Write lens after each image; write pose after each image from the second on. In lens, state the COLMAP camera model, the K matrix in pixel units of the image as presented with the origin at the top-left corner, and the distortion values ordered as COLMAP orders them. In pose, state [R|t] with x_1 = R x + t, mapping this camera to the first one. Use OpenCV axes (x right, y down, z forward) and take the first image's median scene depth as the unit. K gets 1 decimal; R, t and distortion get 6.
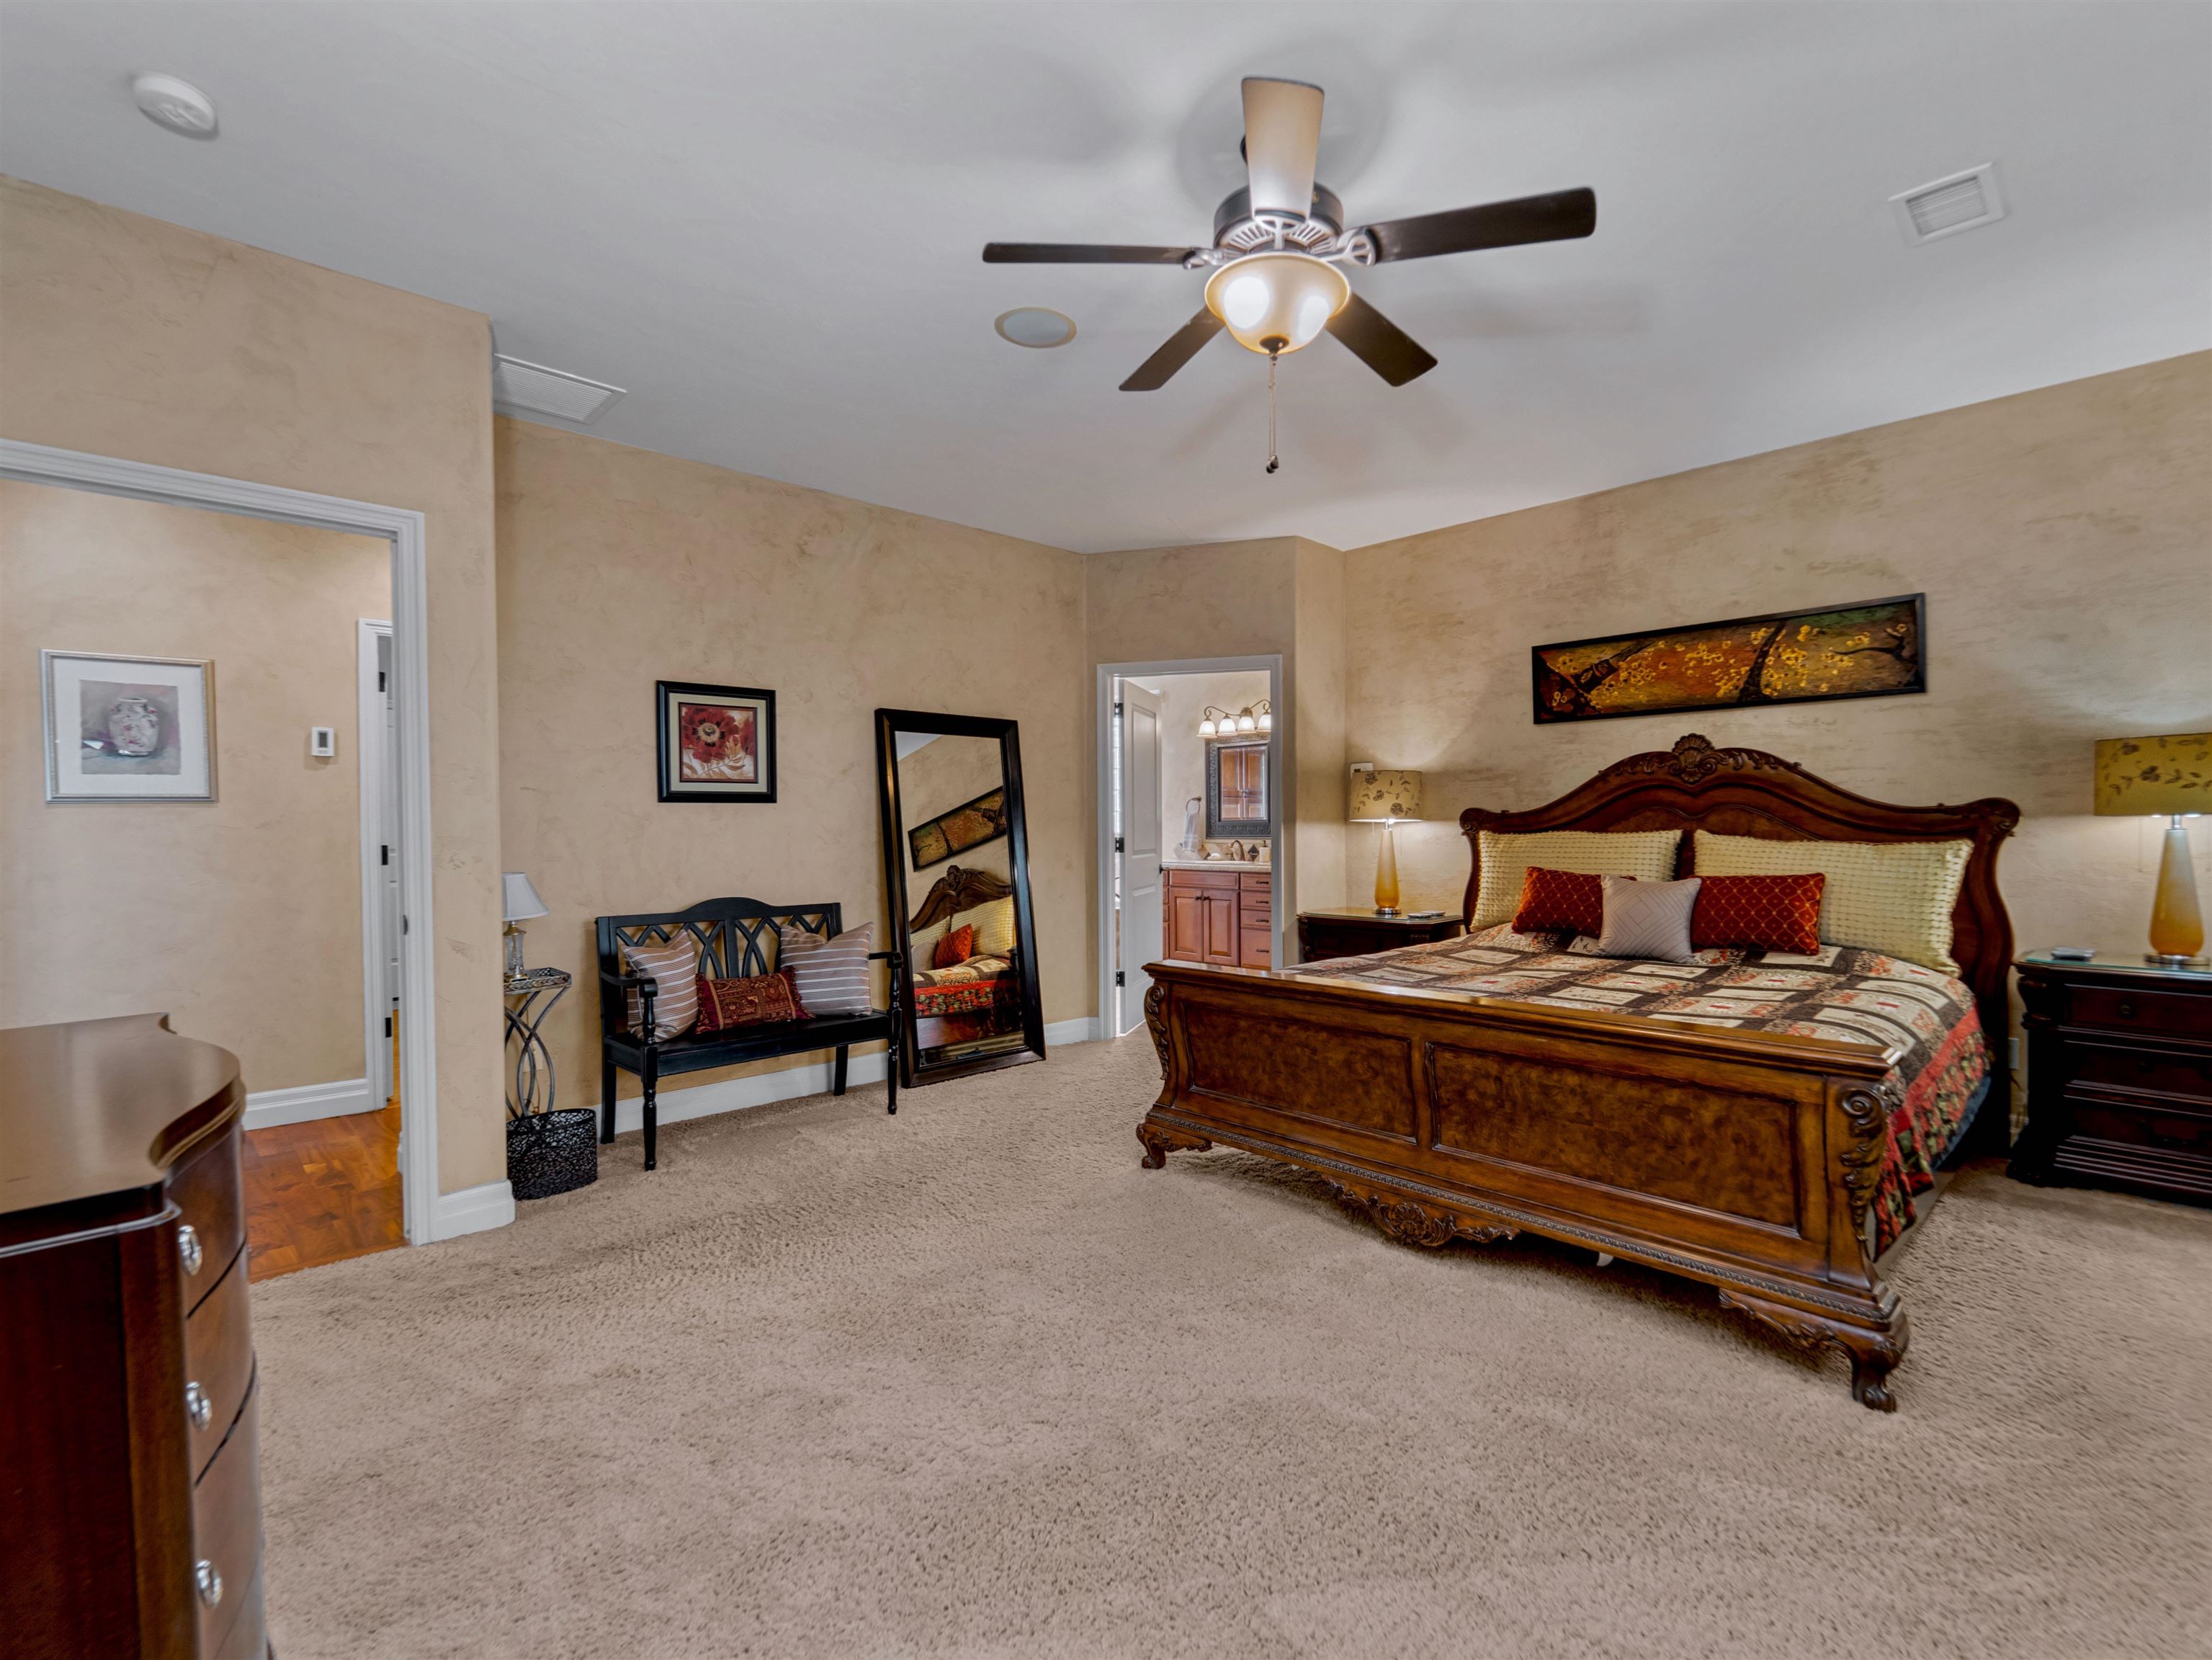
lens RADIAL K [[1022.1, 0, 1174.0], [0, 1022.1, 845.4], [0, 0, 1]] dist [-0.000247, -0.000801]
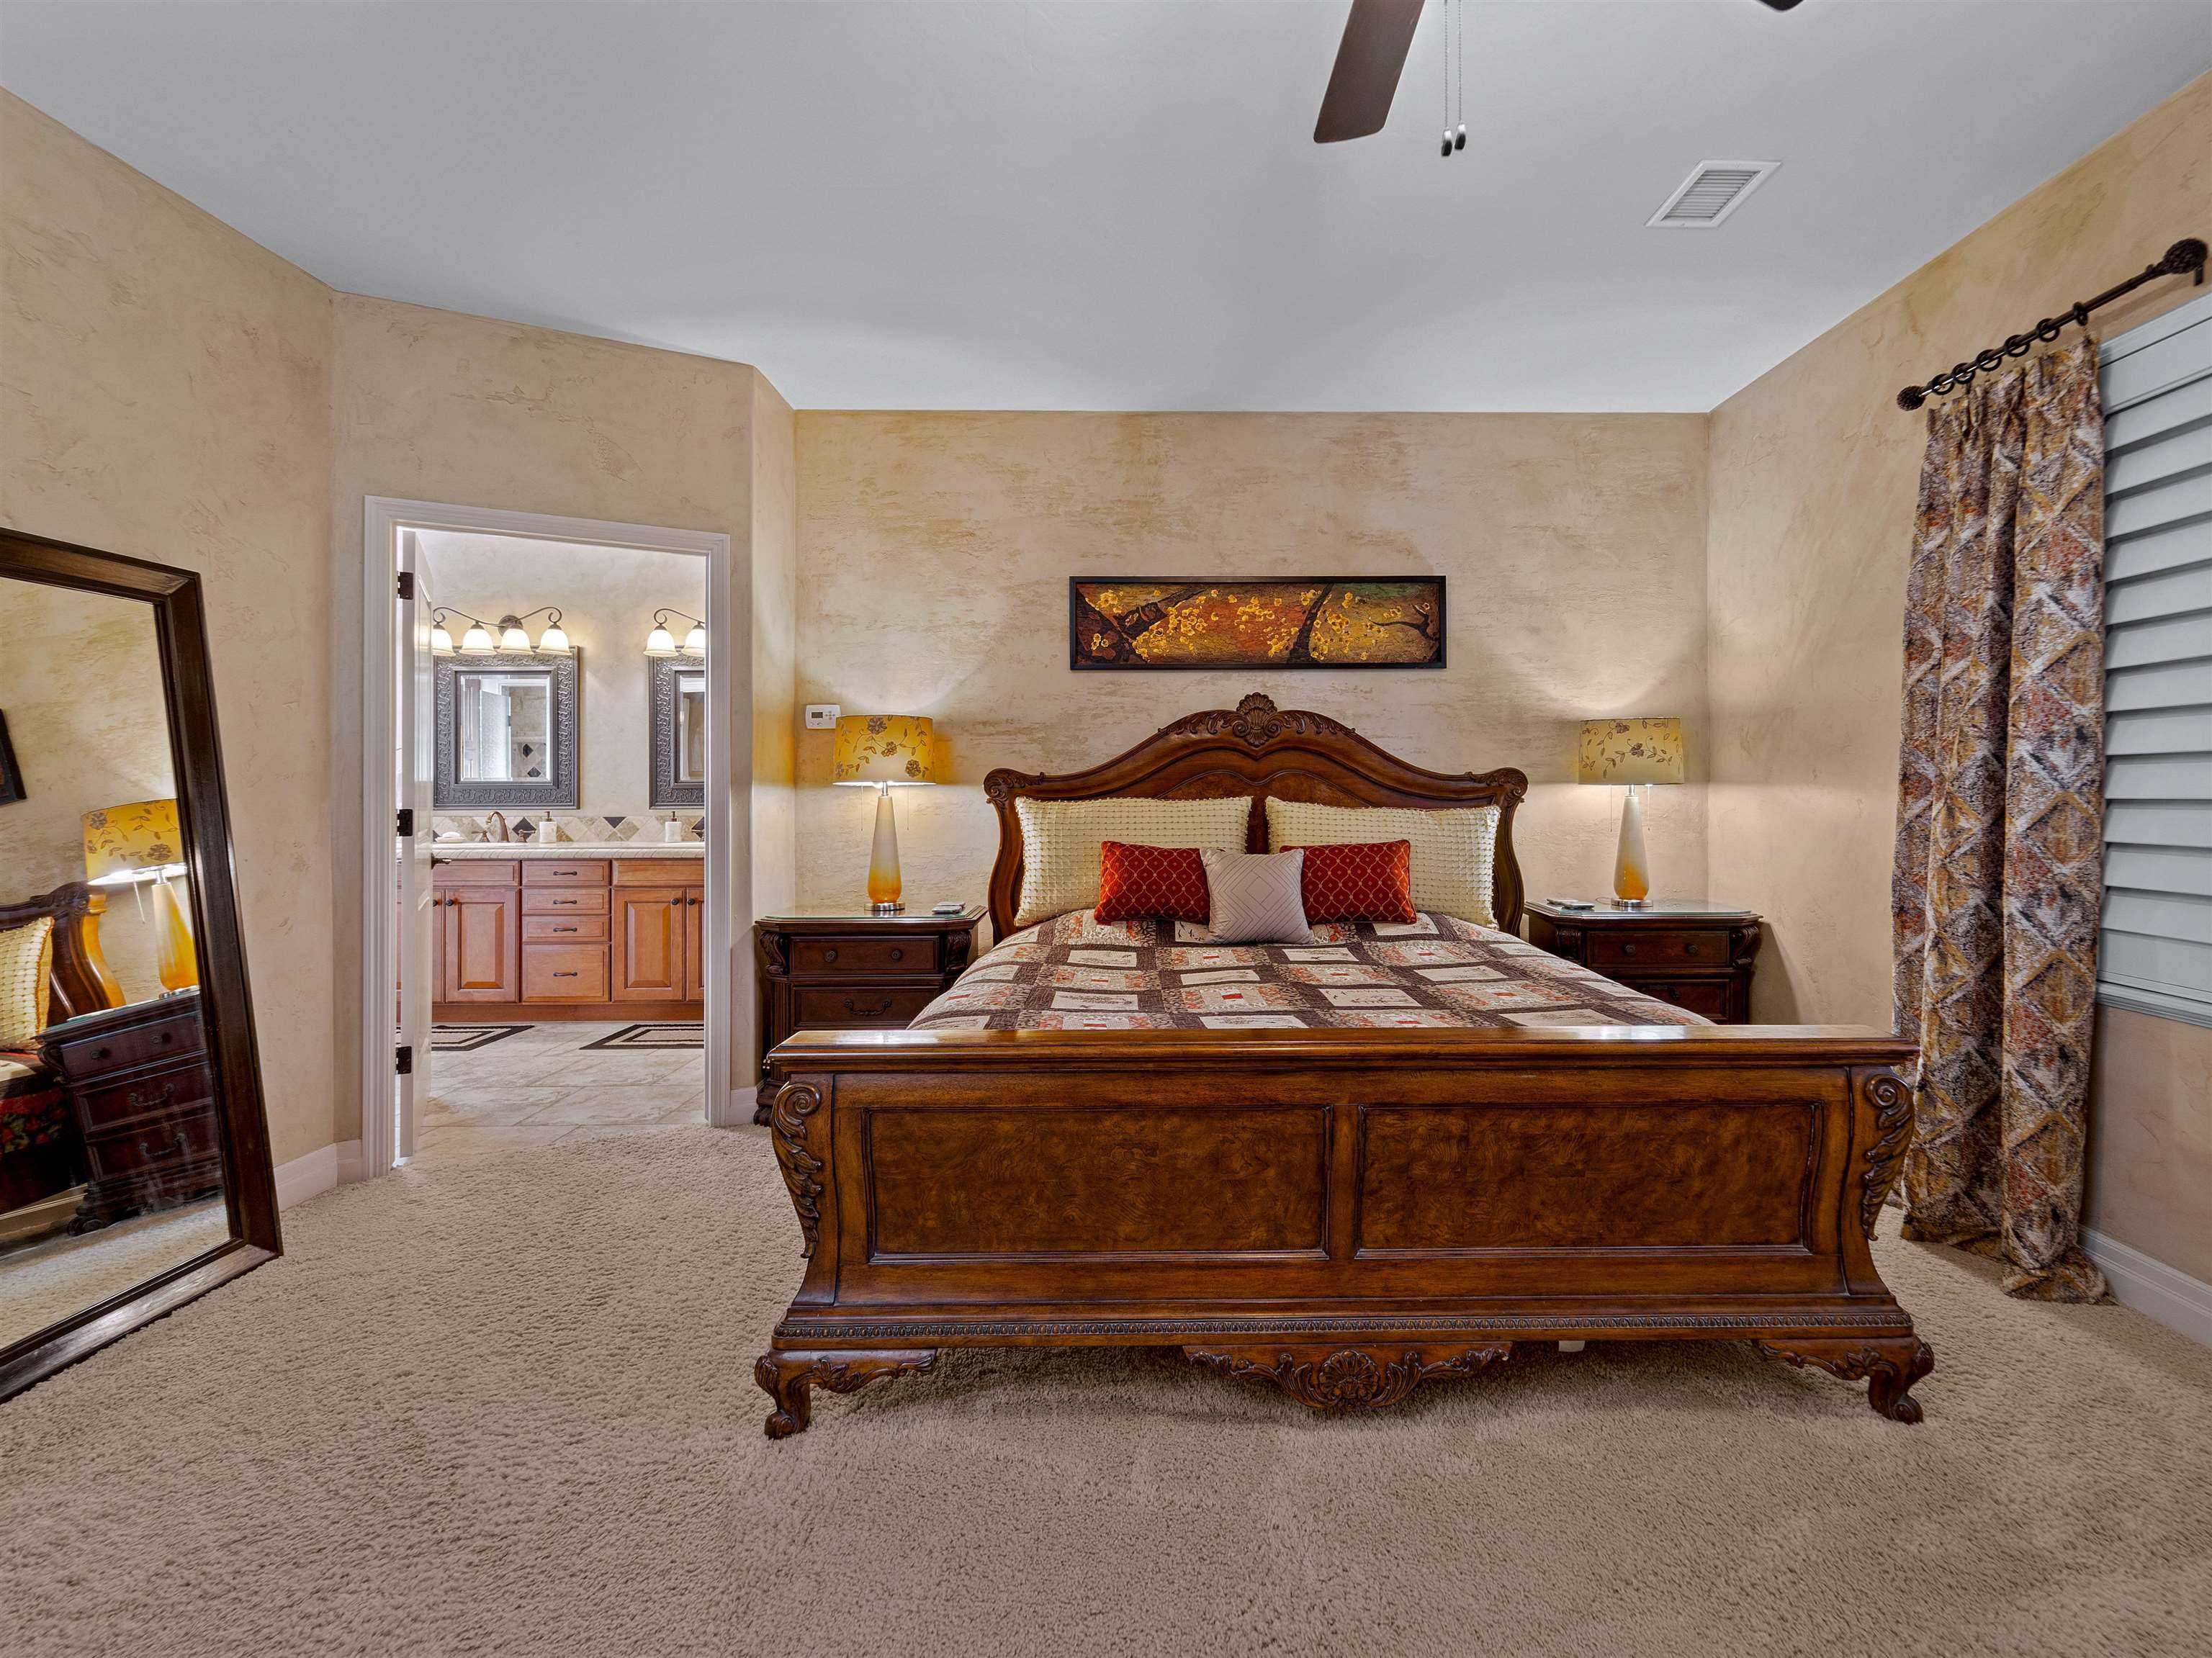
lens RADIAL K [[1056.0, 0, 1186.0], [0, 1056.0, 787.7], [0, 0, 1]] dist [-0.000090, -0.000389]
pose [[0.701851, 0.005993, 0.712299, -0.227178], [0.010369, 0.999773, -0.018628, -0.006038], [-0.712248, 0.020460, 0.701629, 0.386147]]
